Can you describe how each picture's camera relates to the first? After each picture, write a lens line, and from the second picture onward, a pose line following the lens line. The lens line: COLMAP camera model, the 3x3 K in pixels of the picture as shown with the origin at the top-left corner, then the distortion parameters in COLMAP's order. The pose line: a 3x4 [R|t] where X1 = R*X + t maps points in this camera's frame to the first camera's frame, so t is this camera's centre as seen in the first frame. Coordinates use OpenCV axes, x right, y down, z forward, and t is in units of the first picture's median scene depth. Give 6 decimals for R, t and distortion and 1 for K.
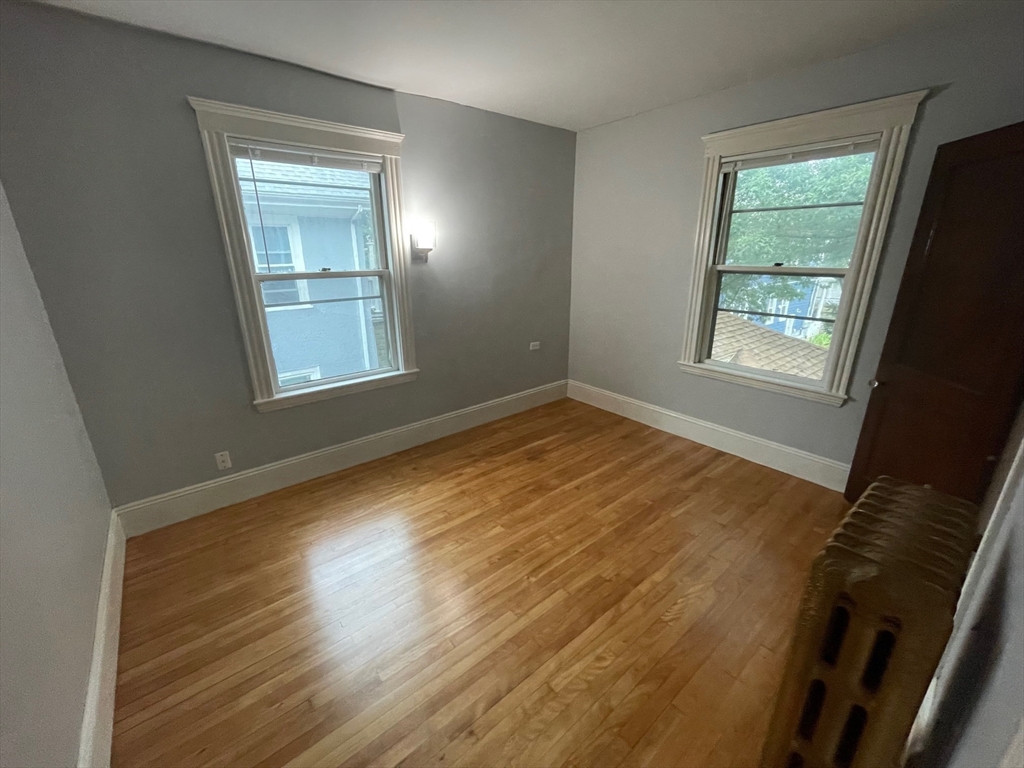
lens RADIAL K [[417.7, 0, 506.6], [0, 417.7, 376.1], [0, 0, 1]] dist [-0.000979, -0.000294]
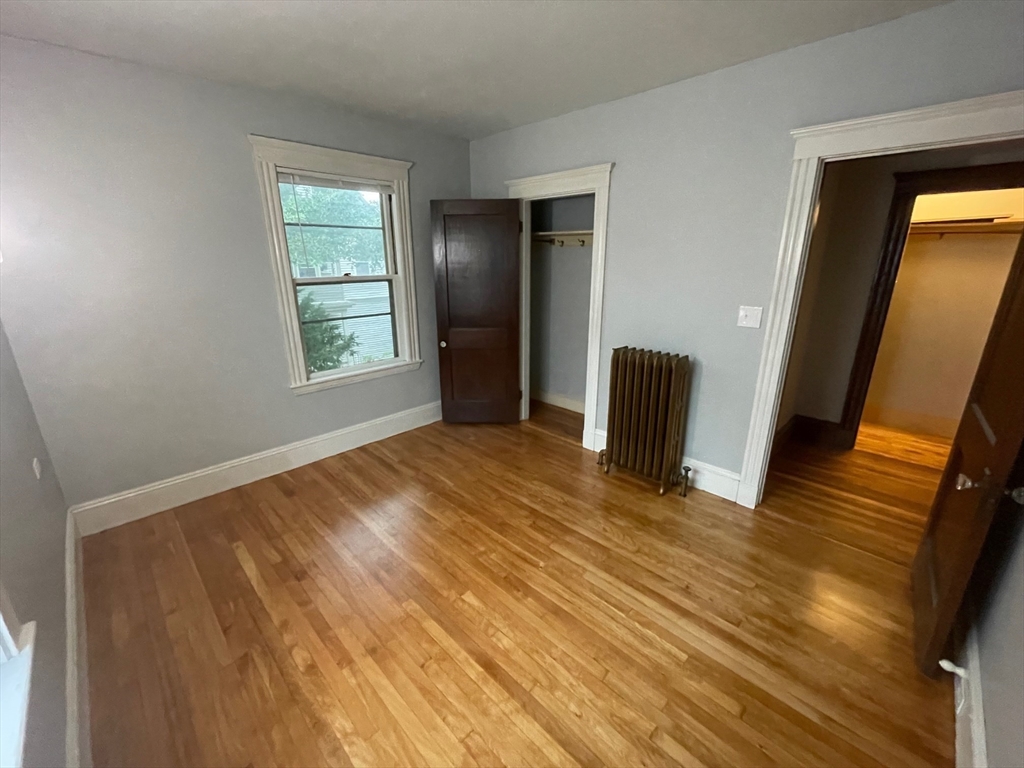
lens RADIAL K [[417.7, 0, 516.2], [0, 417.7, 379.0], [0, 0, 1]] dist [-0.000979, -0.000294]
pose [[-0.109706, -0.267820, 0.957203, -0.585251], [0.295879, 0.910560, 0.288681, -0.195332], [-0.948905, 0.314886, -0.020652, 0.656574]]
